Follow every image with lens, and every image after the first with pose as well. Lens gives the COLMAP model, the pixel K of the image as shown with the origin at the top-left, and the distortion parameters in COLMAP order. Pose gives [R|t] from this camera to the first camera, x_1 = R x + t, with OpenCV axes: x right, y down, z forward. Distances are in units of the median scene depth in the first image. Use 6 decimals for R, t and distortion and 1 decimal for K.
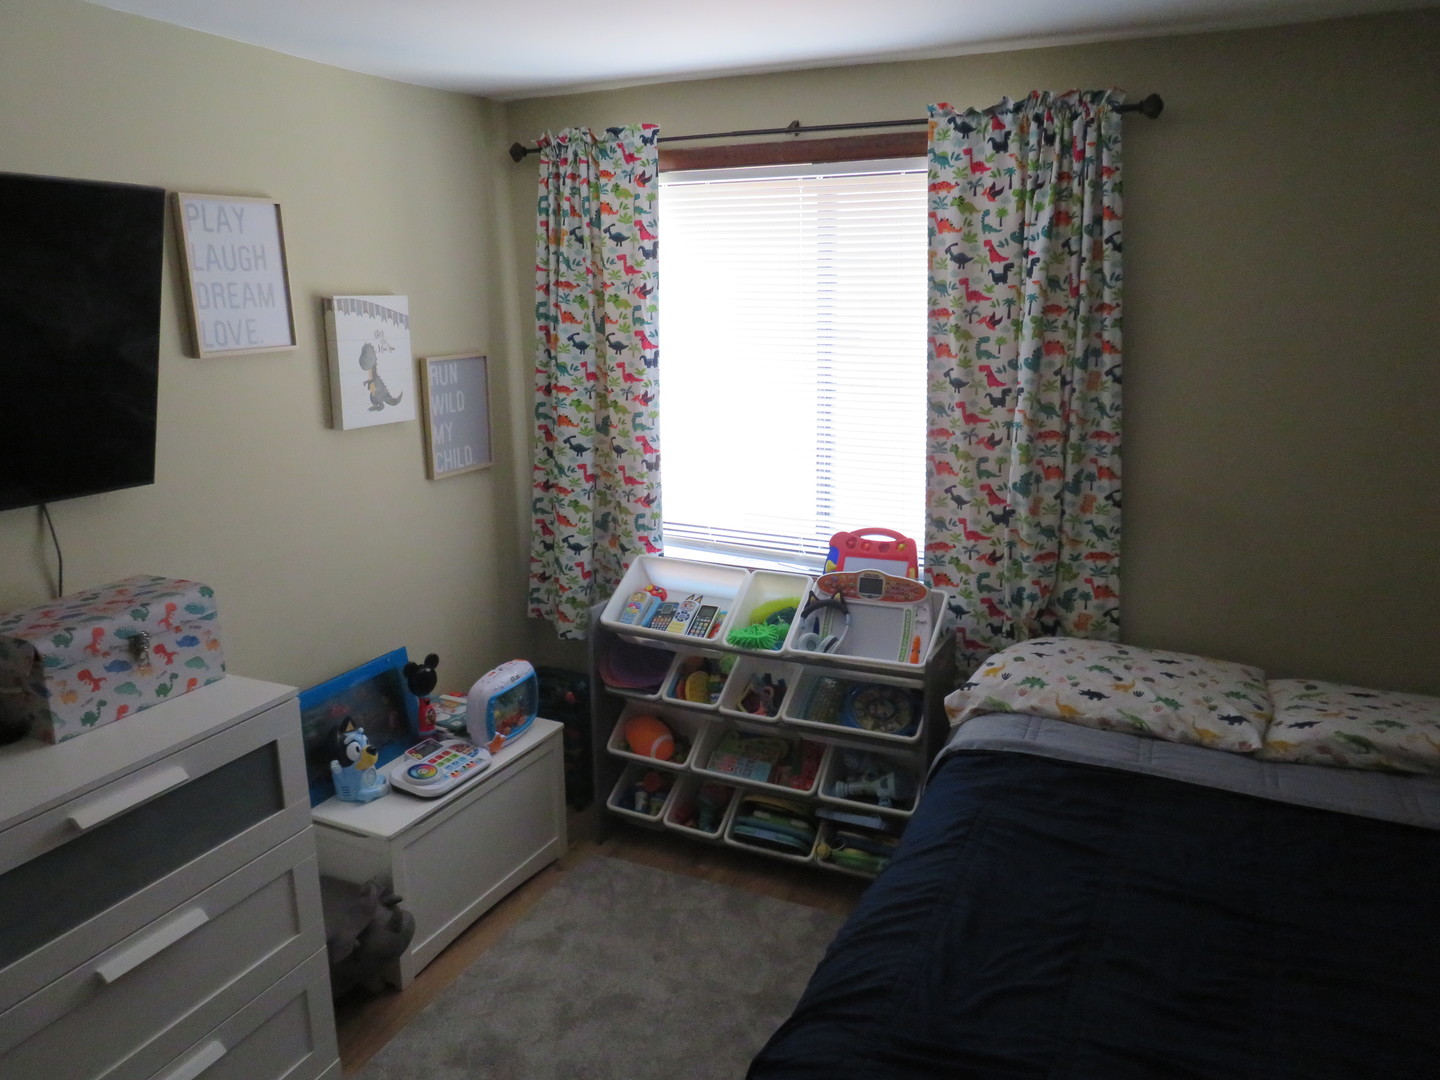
lens RADIAL K [[1040.4, 0, 718.8], [0, 1040.4, 533.5], [0, 0, 1]] dist [0.000195, 0.004403]
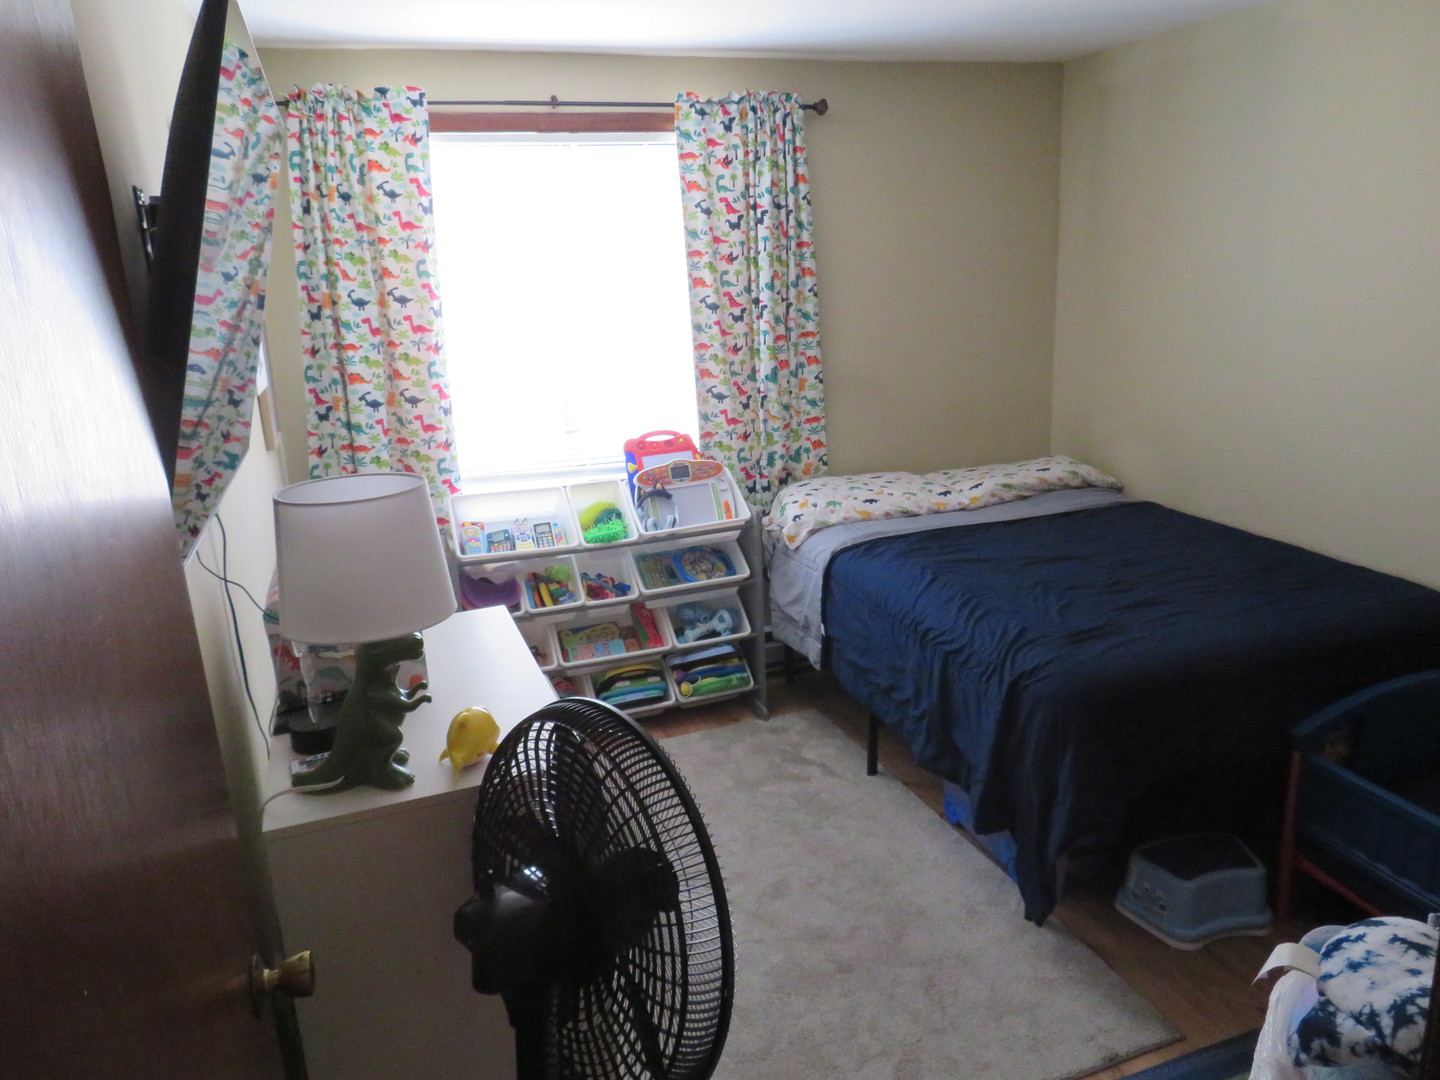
lens RADIAL K [[1040.4, 0, 718.8], [0, 1040.4, 533.5], [0, 0, 1]] dist [0.000195, 0.004403]
pose [[0.706414, -0.205113, 0.677427, -0.722941], [0.199620, 0.975973, 0.087346, 0.023097], [-0.679066, 0.073526, 0.730386, 0.049922]]
